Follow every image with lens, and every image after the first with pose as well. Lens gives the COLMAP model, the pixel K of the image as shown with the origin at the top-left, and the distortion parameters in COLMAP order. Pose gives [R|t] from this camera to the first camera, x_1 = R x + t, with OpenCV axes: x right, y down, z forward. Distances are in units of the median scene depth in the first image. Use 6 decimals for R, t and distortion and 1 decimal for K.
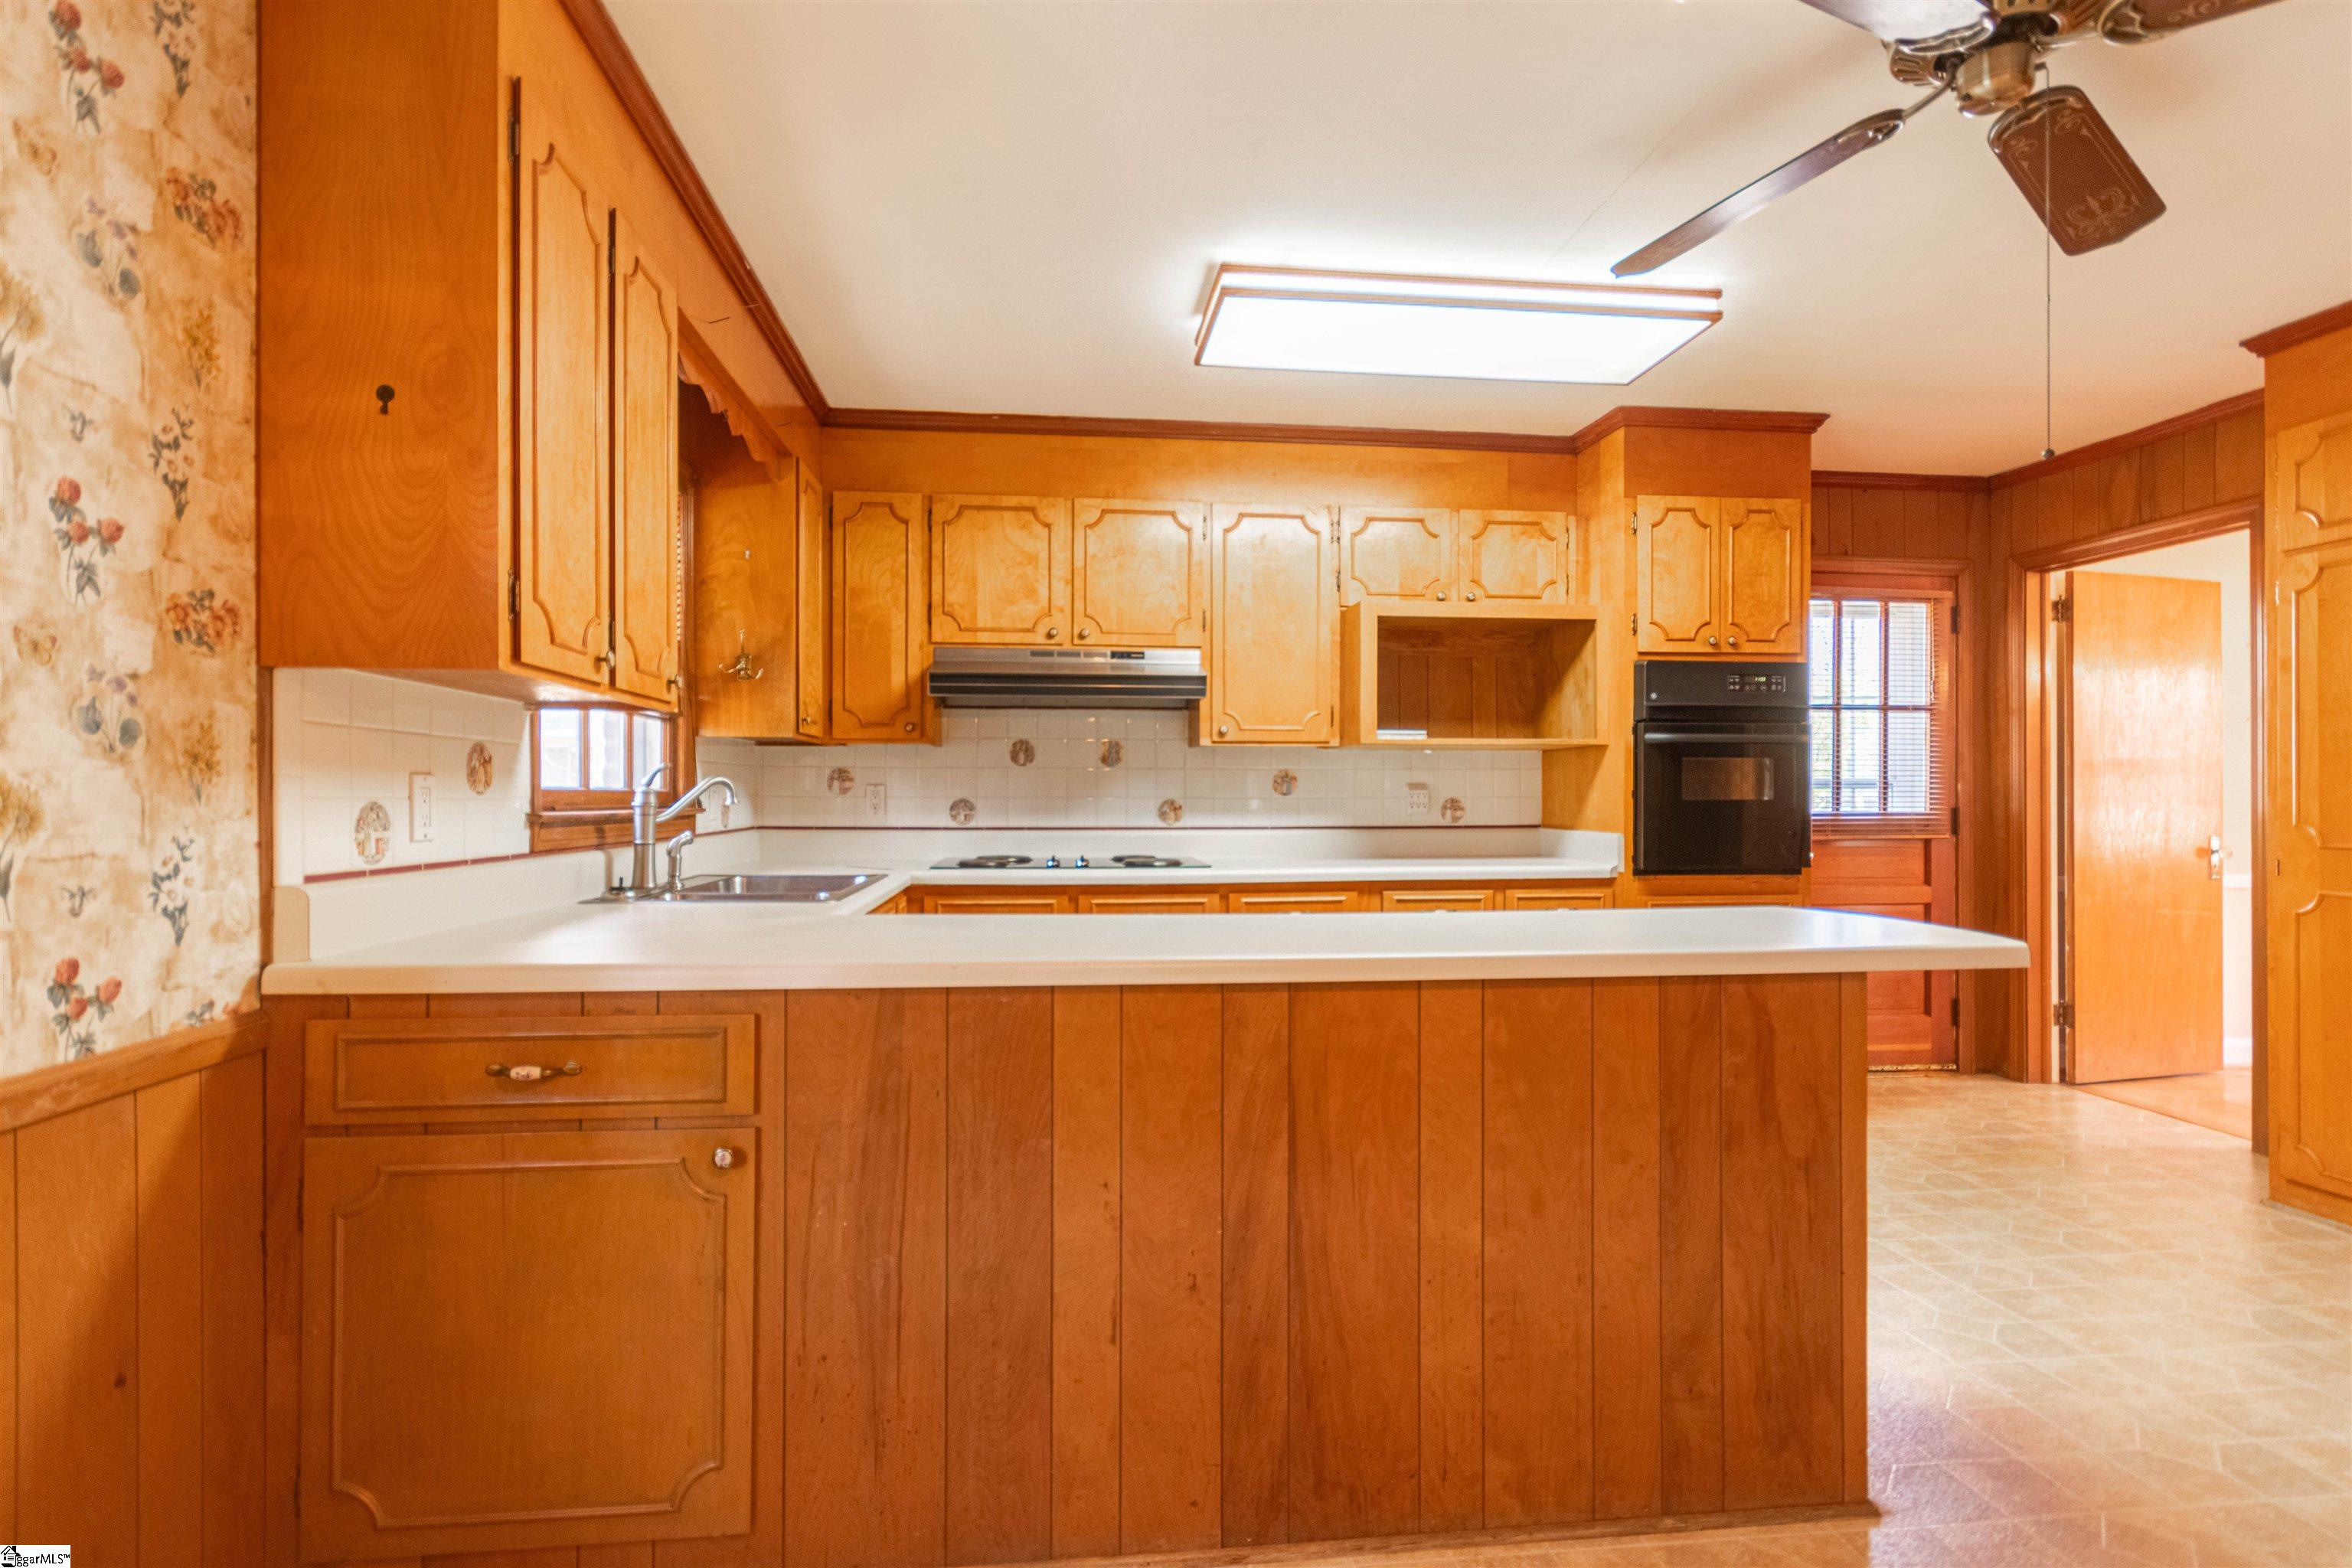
lens RADIAL K [[1111.7, 0, 1176.0], [0, 1111.7, 796.7], [0, 0, 1]] dist [0.002254, 0.000375]
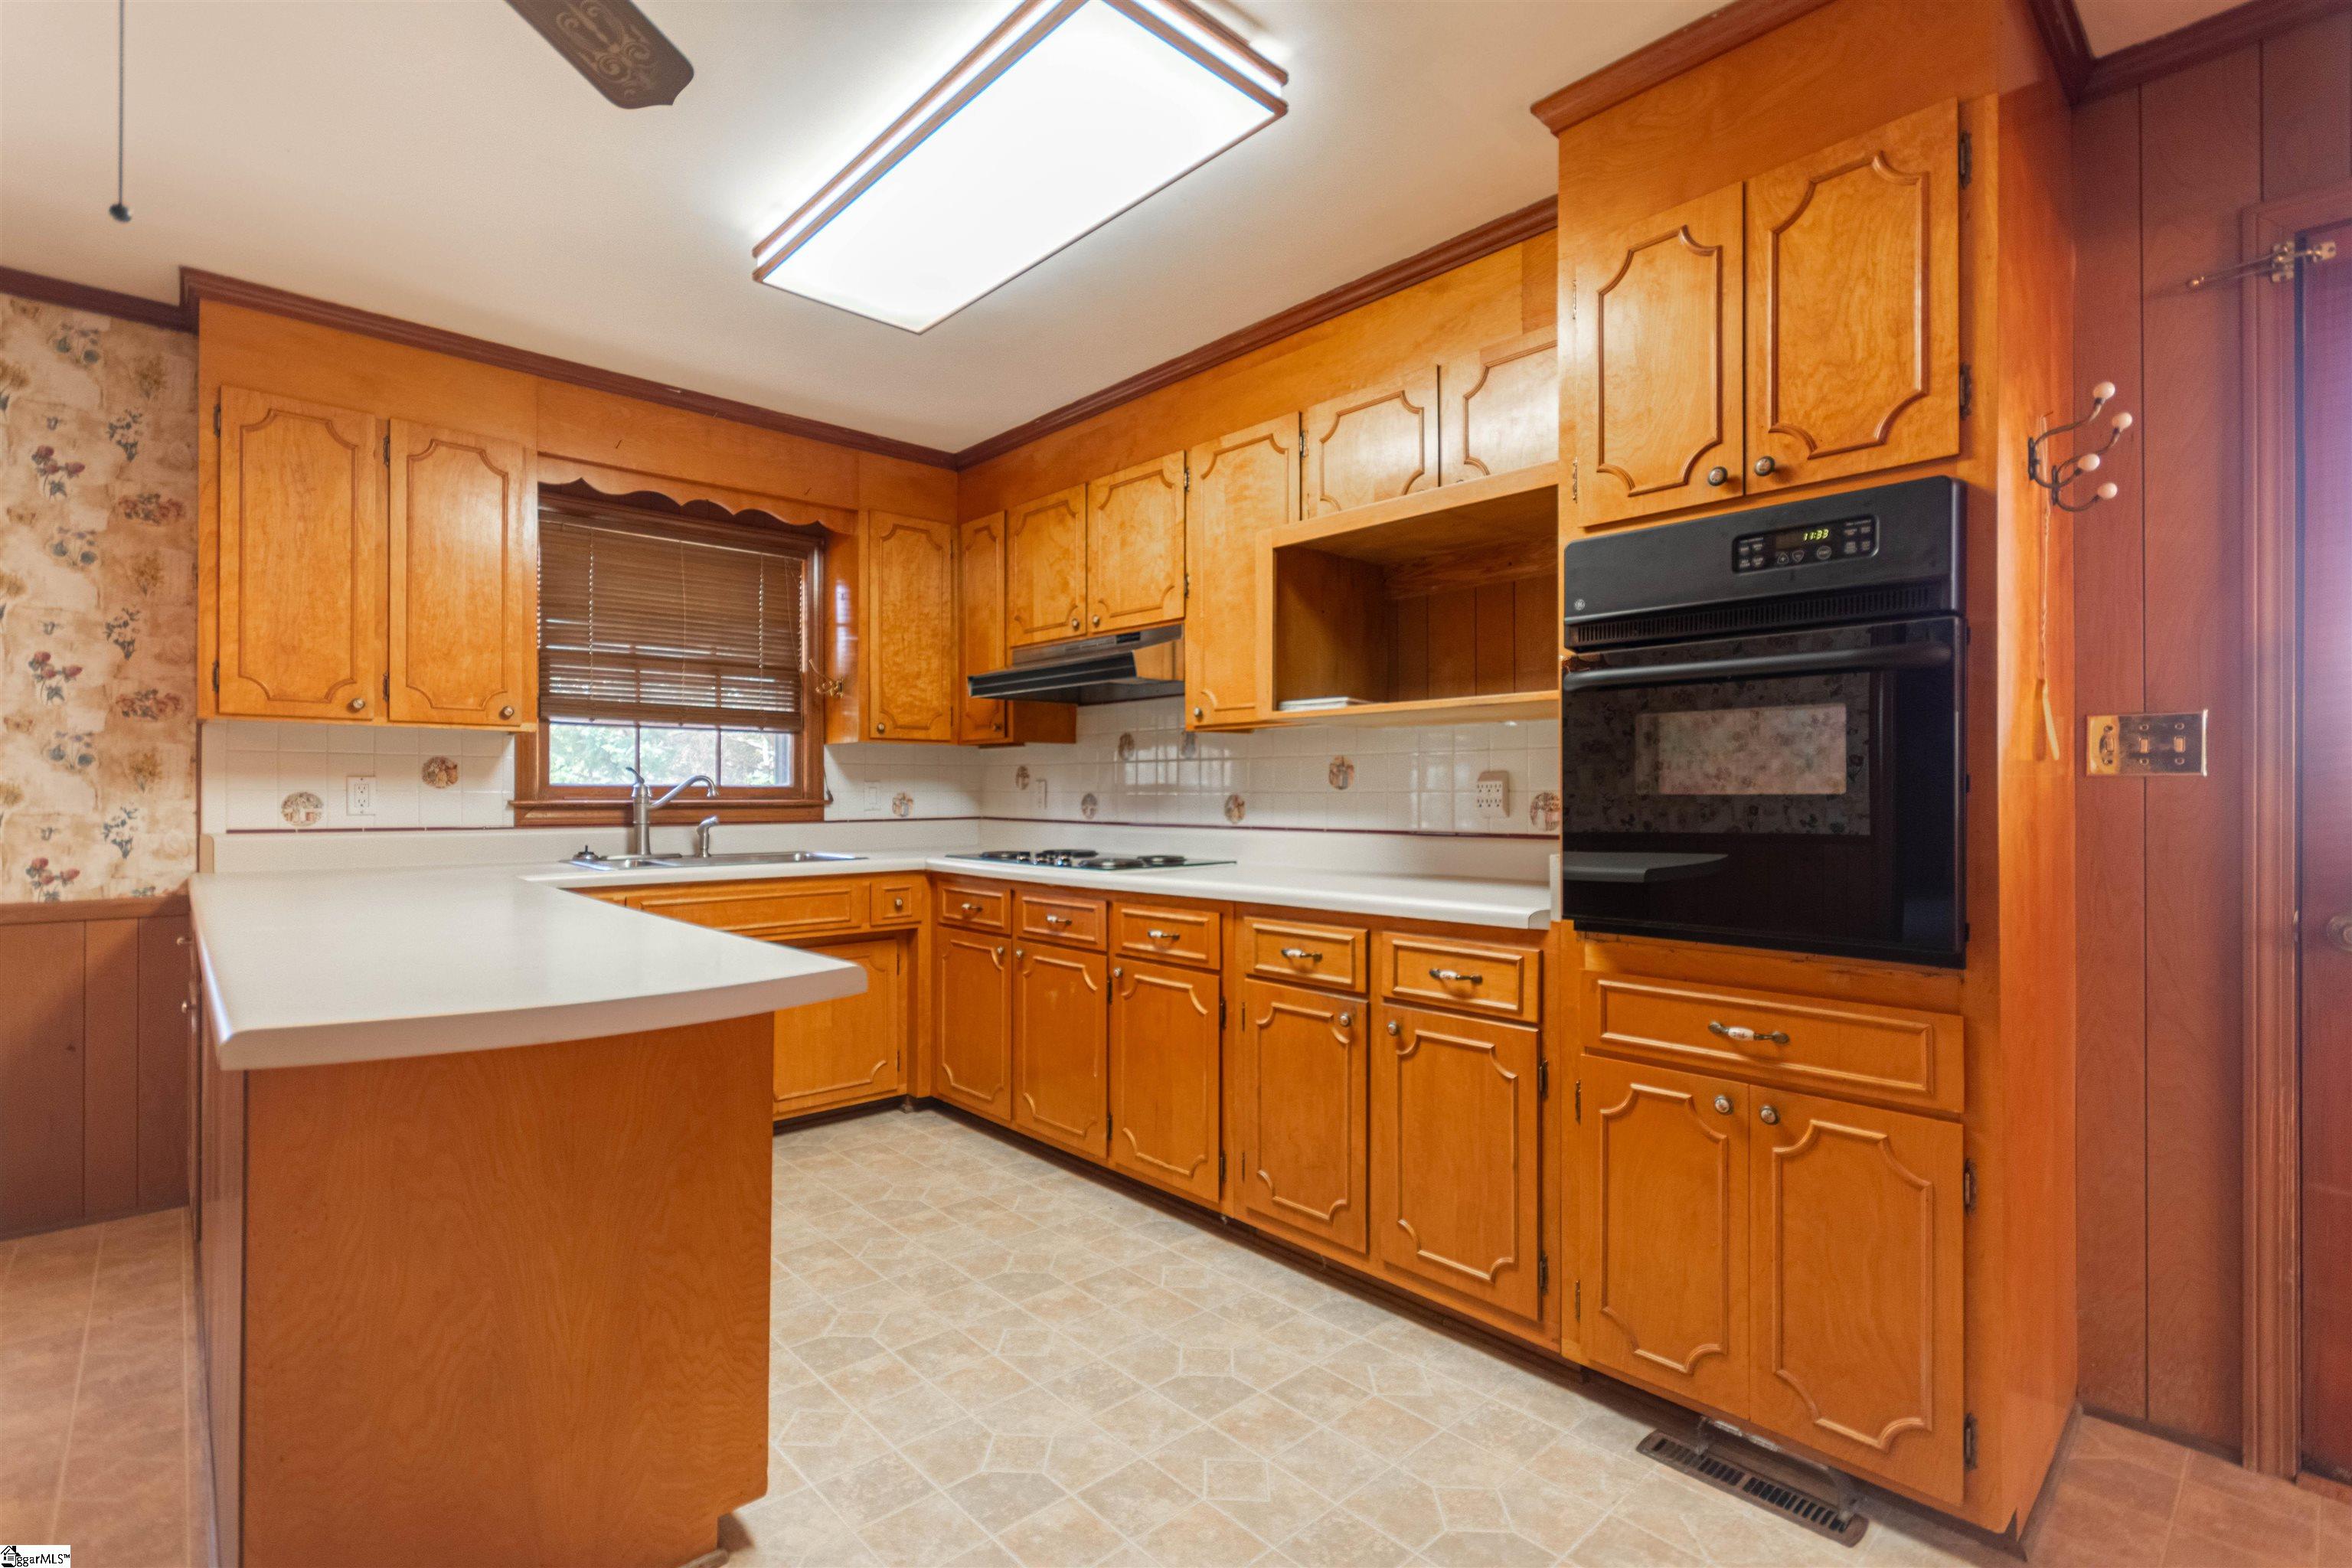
lens RADIAL K [[1096.2, 0, 1176.1], [0, 1096.2, 793.2], [0, 0, 1]] dist [-0.000280, 0.000203]
pose [[0.589543, -0.000309, -0.807737, 0.896044], [-0.001632, 0.999997, -0.001574, 0.004058], [0.807735, 0.002246, 0.589541, 0.622663]]
